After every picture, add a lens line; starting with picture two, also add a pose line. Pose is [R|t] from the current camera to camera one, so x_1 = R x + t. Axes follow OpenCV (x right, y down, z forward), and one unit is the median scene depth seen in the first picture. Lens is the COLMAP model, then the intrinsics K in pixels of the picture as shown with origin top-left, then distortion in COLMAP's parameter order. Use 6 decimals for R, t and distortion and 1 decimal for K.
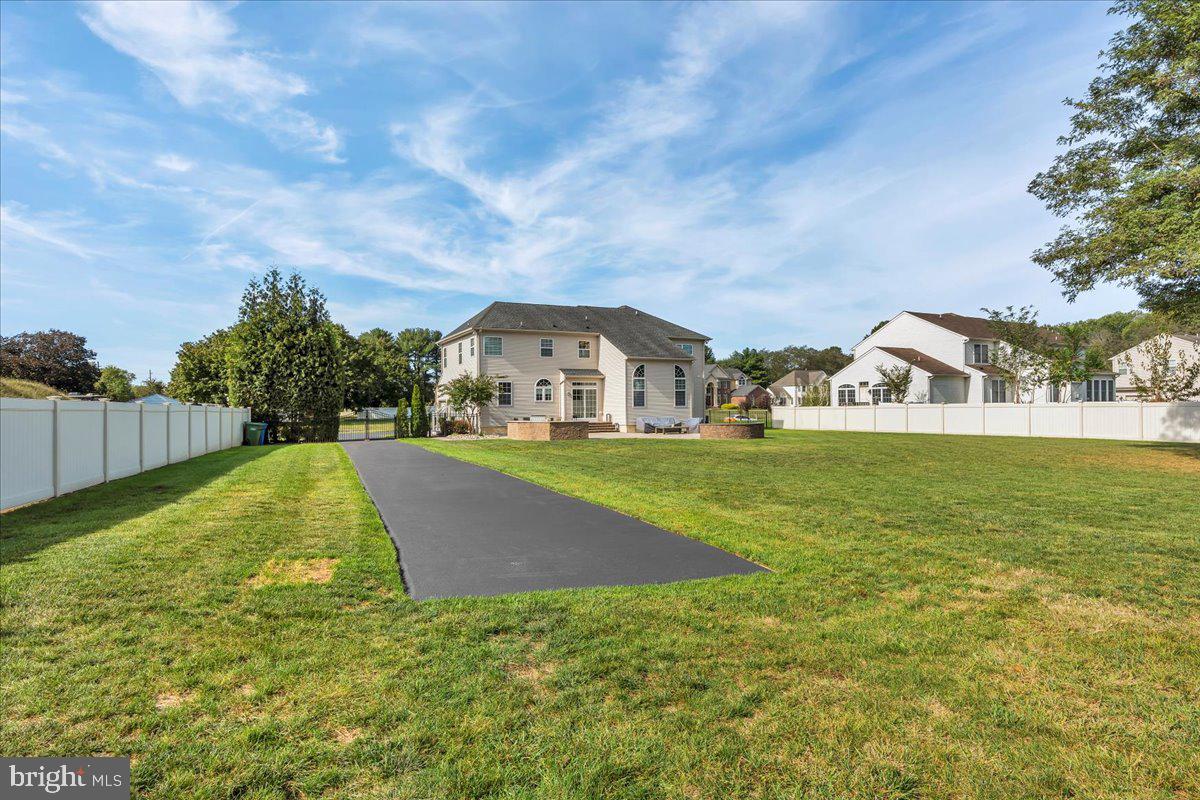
lens RADIAL K [[619.2, 0, 594.7], [0, 619.2, 385.7], [0, 0, 1]] dist [-0.002926, -0.000025]
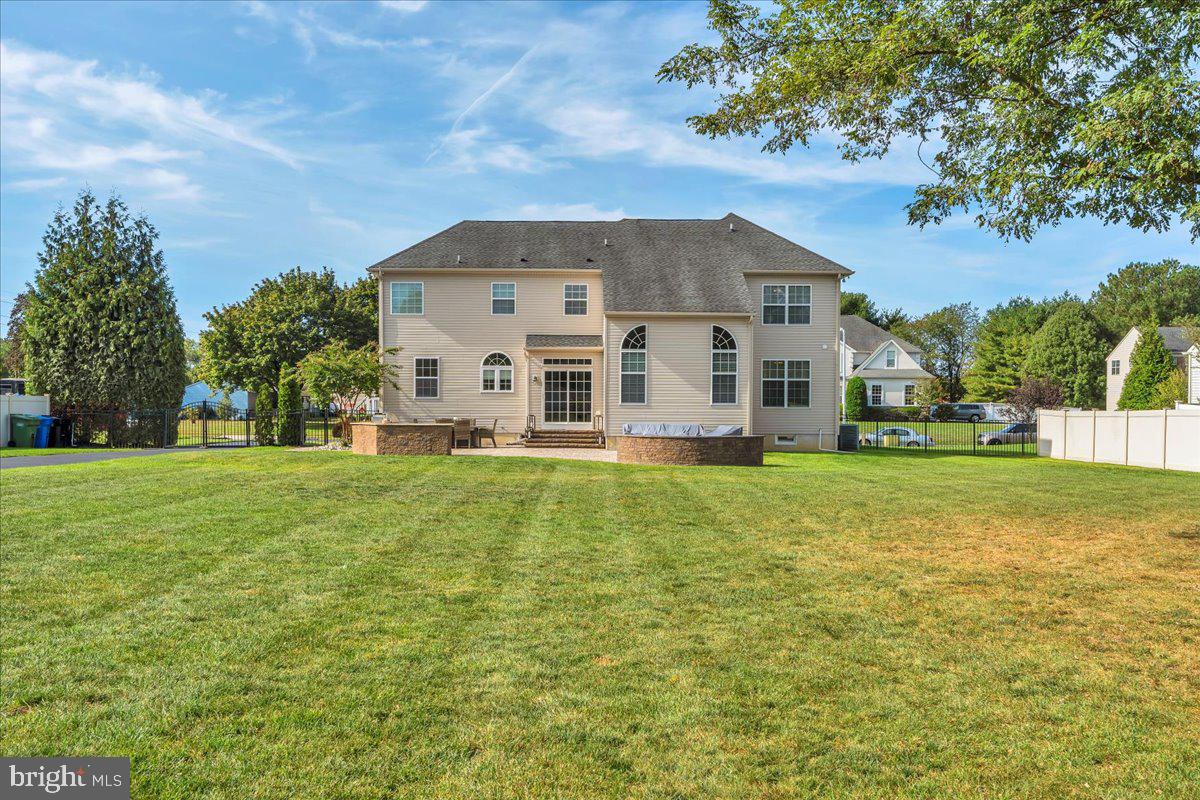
lens RADIAL K [[1194.0, 0, 599.1], [0, 1194.0, 443.7], [0, 0, 1]] dist [0.005187, -0.001721]
pose [[0.900957, 0.029346, -0.432915, 0.475009], [-0.001939, 0.997973, 0.063614, 0.002388], [0.433904, -0.056474, 0.899187, 0.035283]]
